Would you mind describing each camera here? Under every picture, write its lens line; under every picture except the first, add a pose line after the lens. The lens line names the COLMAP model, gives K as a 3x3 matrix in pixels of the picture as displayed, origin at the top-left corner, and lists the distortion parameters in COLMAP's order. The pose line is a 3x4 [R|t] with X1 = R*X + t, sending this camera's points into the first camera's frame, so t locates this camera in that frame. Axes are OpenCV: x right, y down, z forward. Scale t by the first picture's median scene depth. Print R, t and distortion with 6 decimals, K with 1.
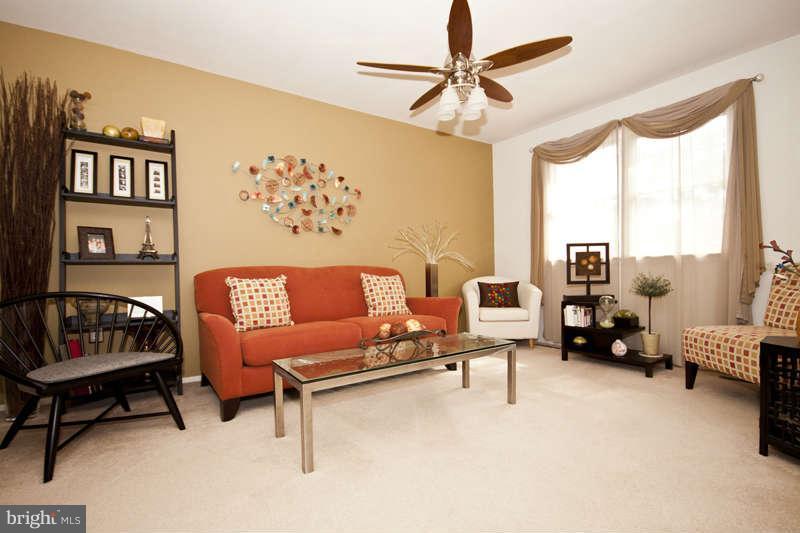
lens RADIAL K [[376.0, 0, 402.3], [0, 376.0, 274.1], [0, 0, 1]] dist [-0.001230, -0.001069]
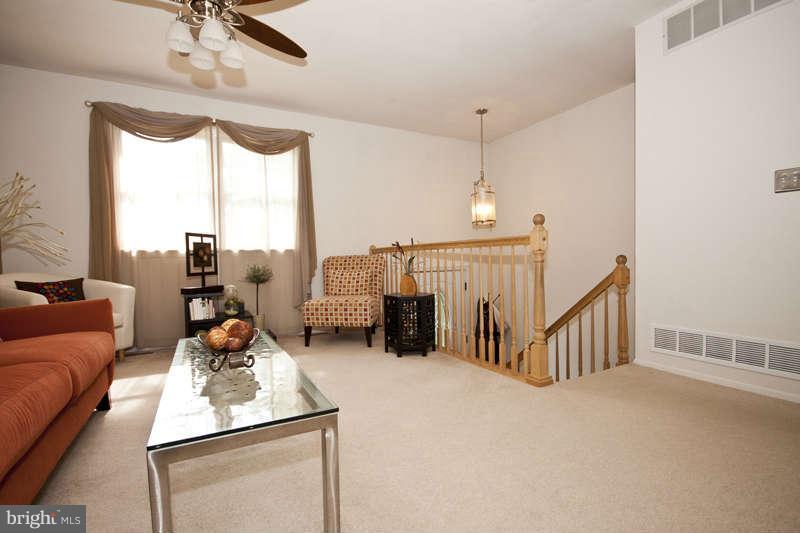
lens RADIAL K [[376.0, 0, 402.3], [0, 376.0, 274.1], [0, 0, 1]] dist [-0.001230, -0.001069]
pose [[0.112618, -0.021159, 0.993413, -0.421849], [0.027468, 0.999457, 0.018174, 0.019336], [-0.993259, 0.025240, 0.113139, 0.374783]]
